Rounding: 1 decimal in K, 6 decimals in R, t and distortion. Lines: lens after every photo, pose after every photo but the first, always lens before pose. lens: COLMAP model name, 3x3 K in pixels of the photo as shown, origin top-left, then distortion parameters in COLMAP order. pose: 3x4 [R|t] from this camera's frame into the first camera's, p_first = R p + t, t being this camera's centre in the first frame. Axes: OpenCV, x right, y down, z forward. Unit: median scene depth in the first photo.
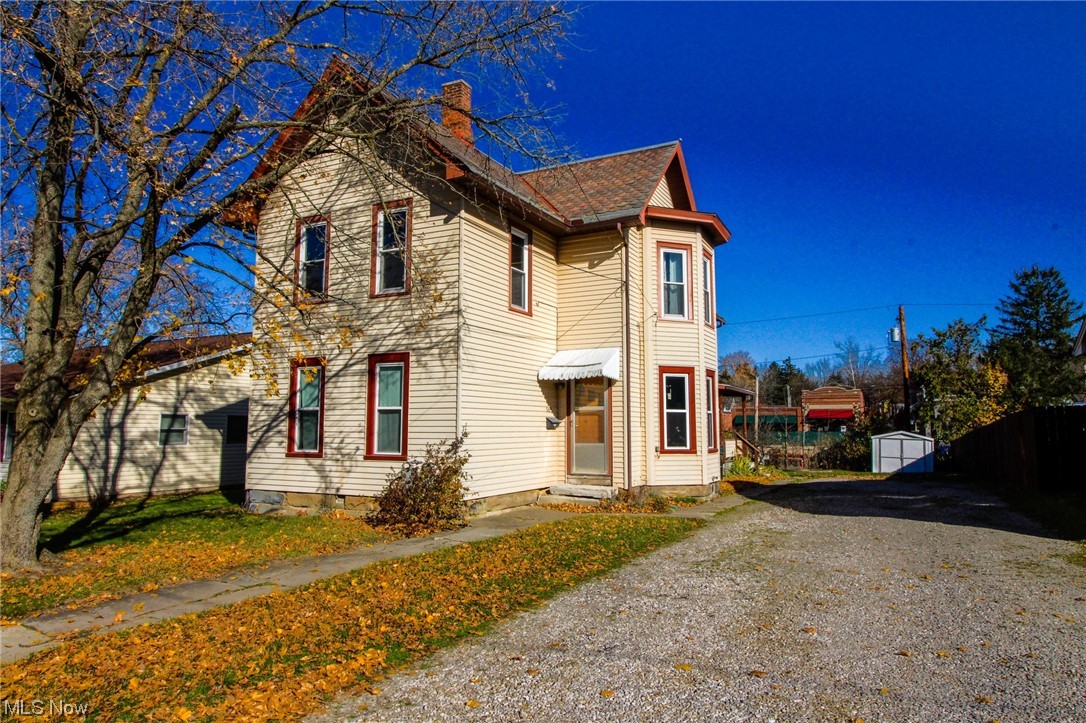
lens RADIAL K [[680.4, 0, 552.8], [0, 680.4, 365.0], [0, 0, 1]] dist [0.000563, 0.000857]
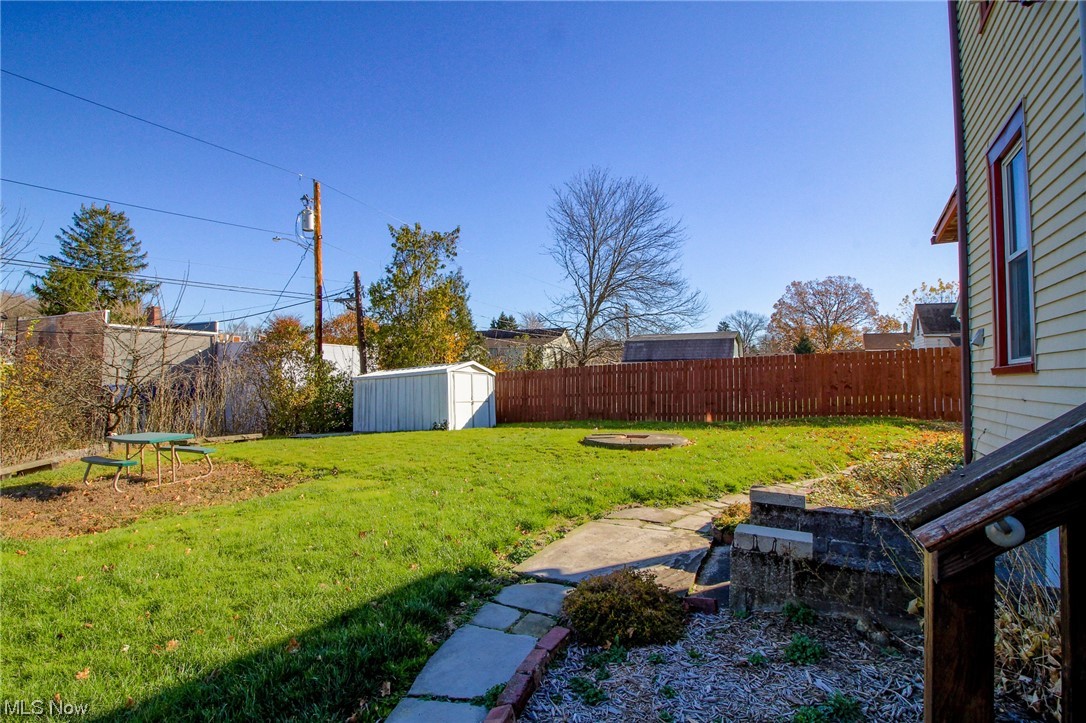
lens RADIAL K [[505.6, 0, 542.8], [0, 505.6, 354.0], [0, 0, 1]] dist [-0.014296, -0.000259]
pose [[0.046056, 0.042563, 0.998032, 0.116580], [-0.102423, 0.994028, -0.037665, 0.335466], [-0.993674, -0.100486, 0.050140, 2.970203]]
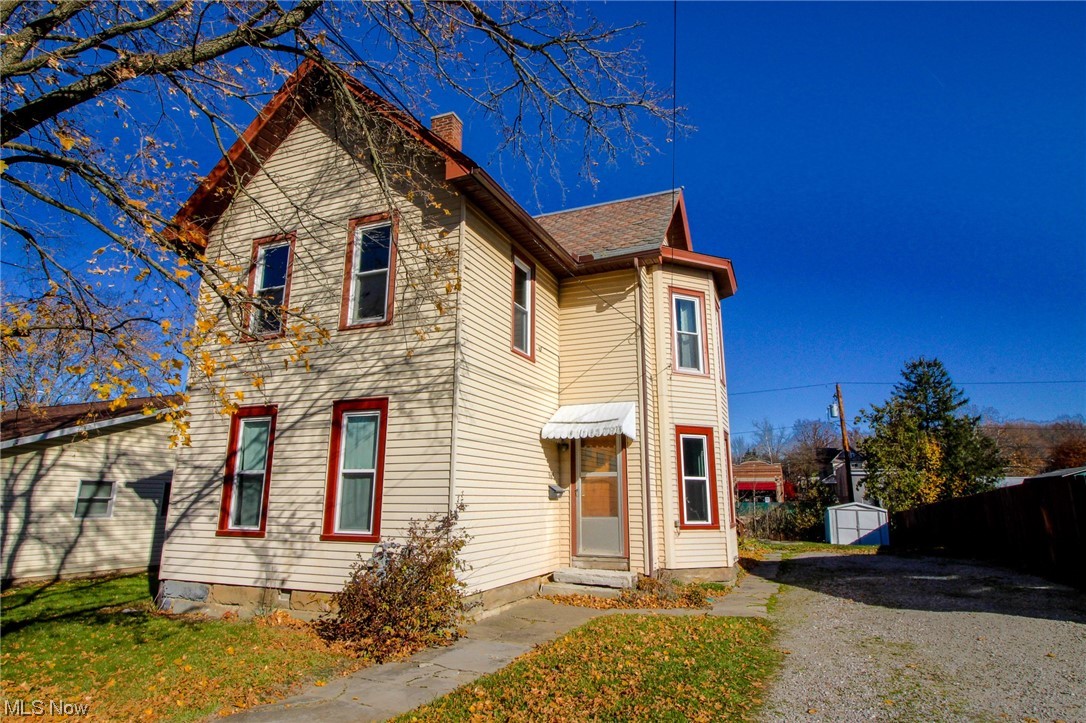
lens RADIAL K [[602.8, 0, 543.0], [0, 602.8, 361.5], [0, 0, 1]] dist [0.001960, -0.000131]
pose [[0.997515, 0.017774, 0.068178, -0.070312], [-0.008701, 0.991326, -0.131138, 0.024429], [-0.069917, 0.130219, 0.989017, 0.257060]]
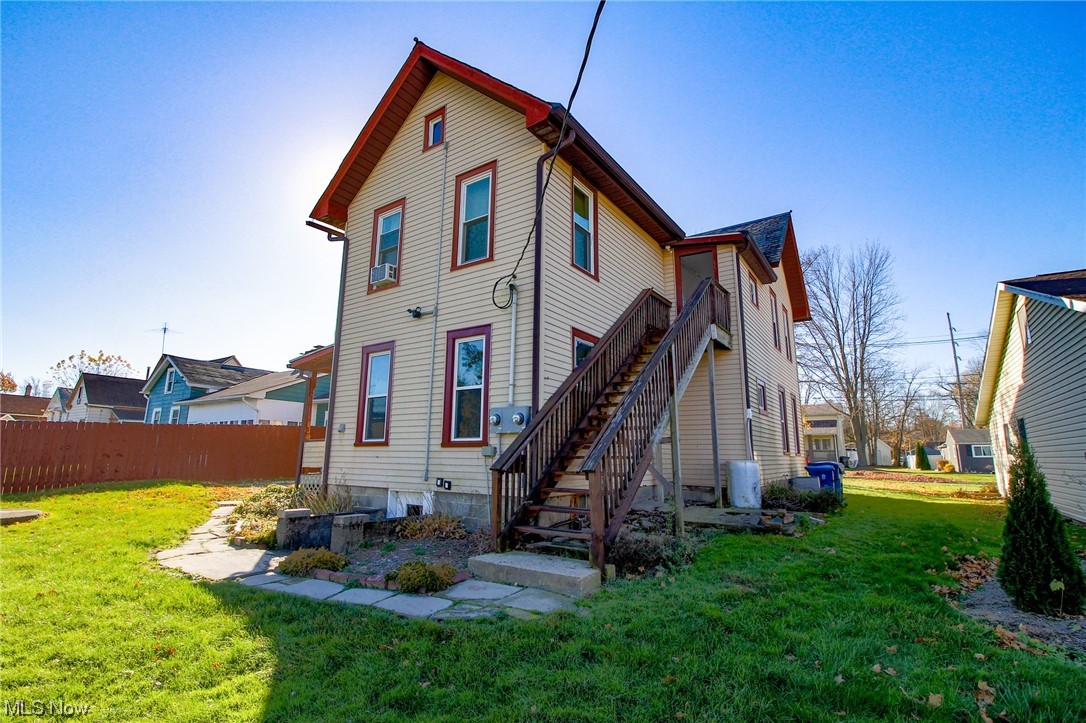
lens RADIAL K [[505.6, 0, 542.8], [0, 505.6, 354.0], [0, 0, 1]] dist [-0.014296, -0.000259]
pose [[-0.991167, 0.016397, 0.131604, -0.052498], [-0.022367, 0.957445, -0.287749, 0.575762], [-0.130722, -0.288151, -0.948620, 5.122248]]
